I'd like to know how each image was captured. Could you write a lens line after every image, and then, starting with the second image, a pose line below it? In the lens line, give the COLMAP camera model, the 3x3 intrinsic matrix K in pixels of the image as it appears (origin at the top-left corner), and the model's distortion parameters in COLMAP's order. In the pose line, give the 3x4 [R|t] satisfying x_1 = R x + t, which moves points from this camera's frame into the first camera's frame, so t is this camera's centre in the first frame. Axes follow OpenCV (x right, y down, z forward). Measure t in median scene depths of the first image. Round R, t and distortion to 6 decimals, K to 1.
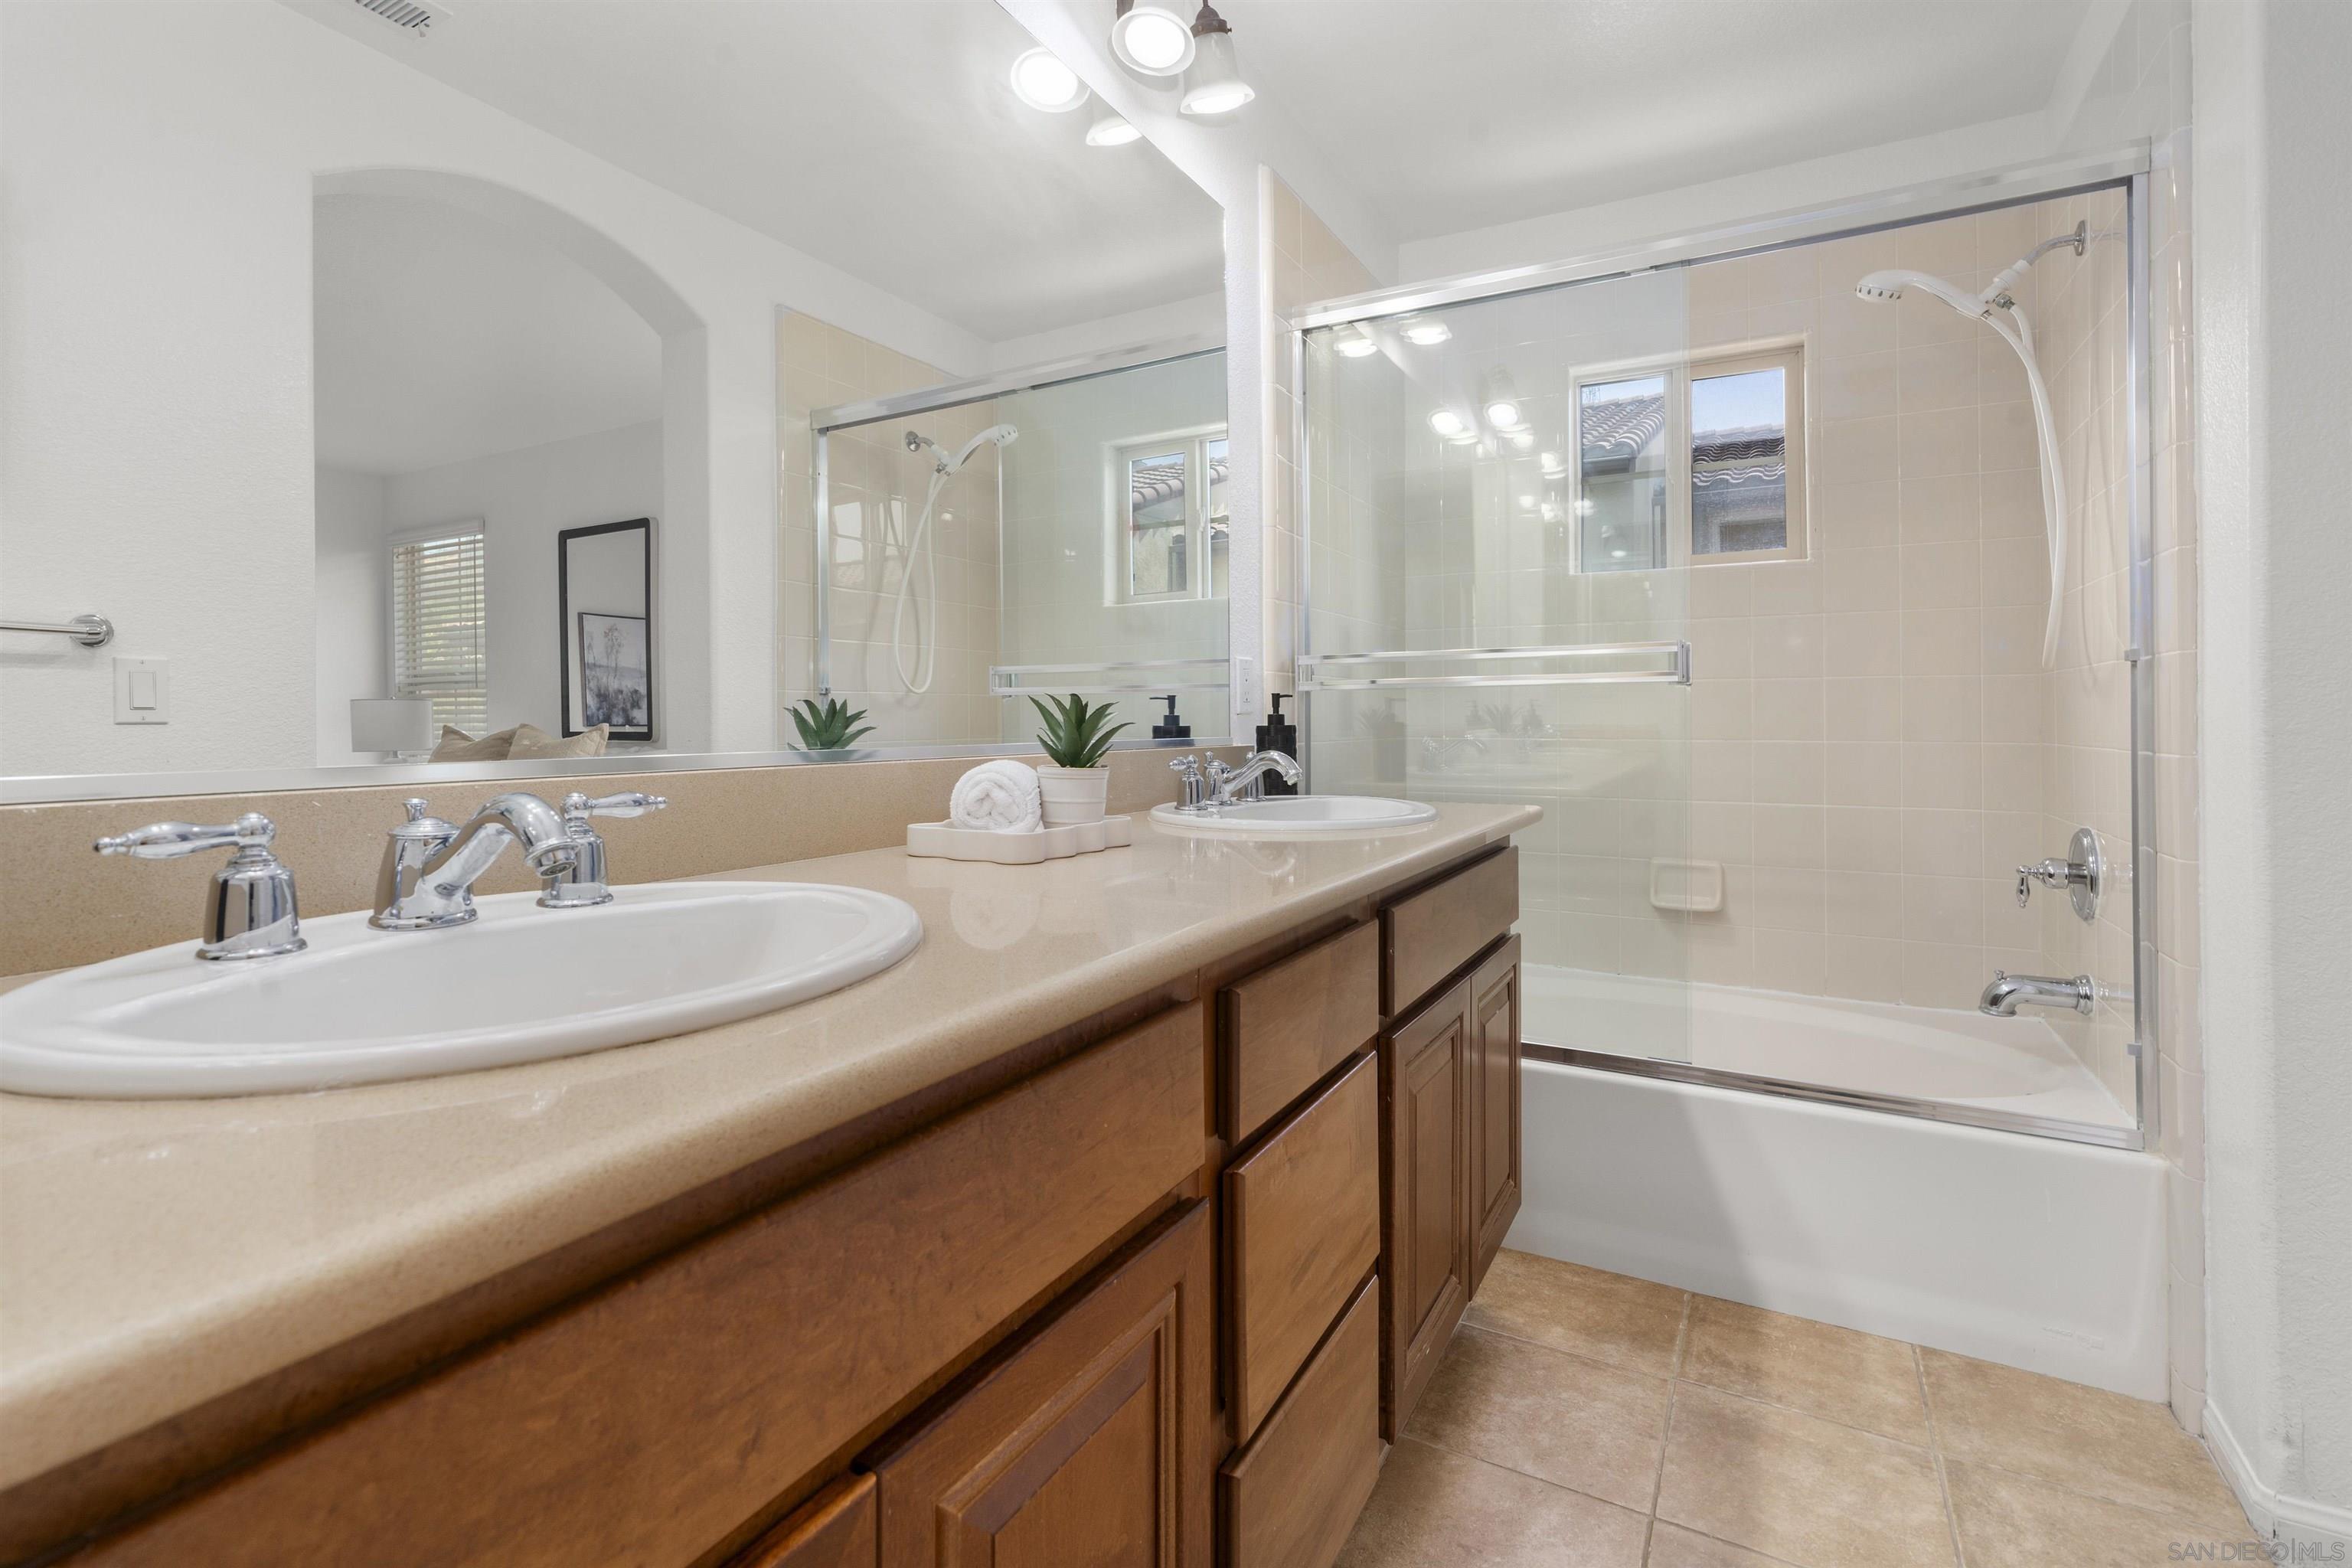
lens RADIAL K [[1057.8, 0, 1184.3], [0, 1057.8, 701.4], [0, 0, 1]] dist [-0.012322, 0.005269]
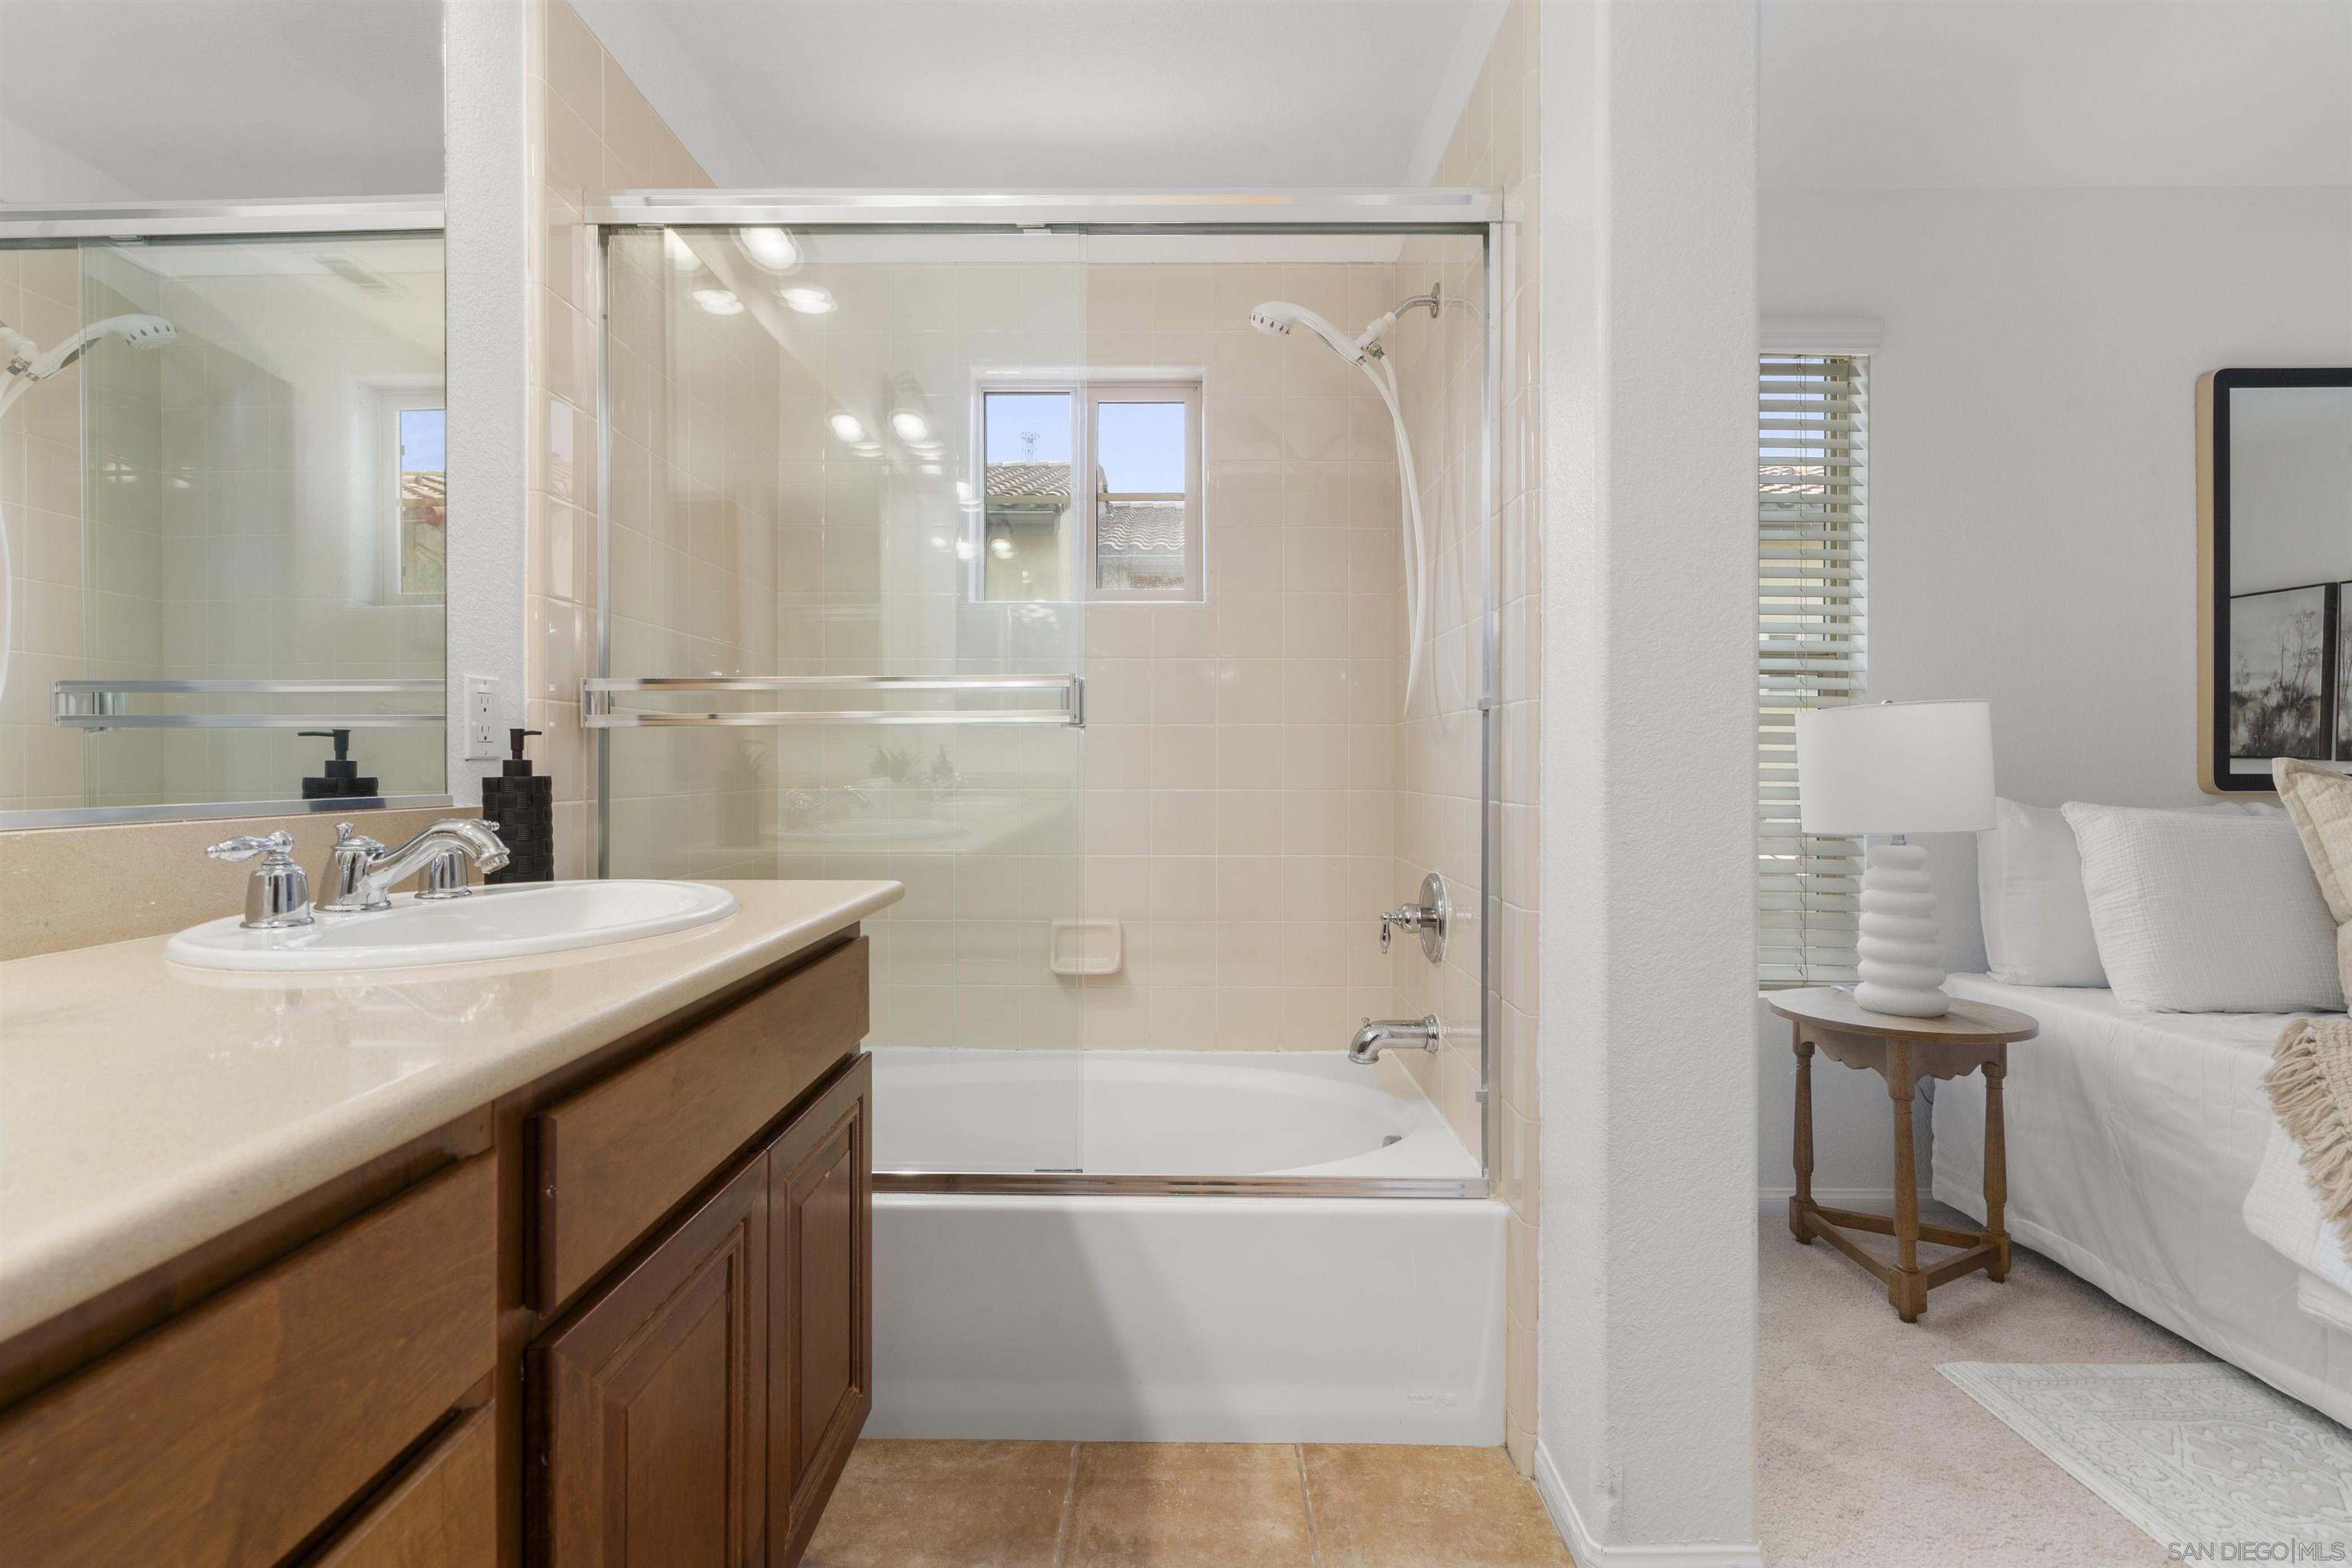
lens RADIAL K [[1057.8, 0, 1166.1], [0, 1057.8, 759.0], [0, 0, 1]] dist [-0.012322, 0.005269]
pose [[0.876363, 0.003470, 0.481639, 0.125552], [-0.008845, 0.999921, 0.008890, 0.001946], [-0.481570, -0.012051, 0.876325, 0.216753]]
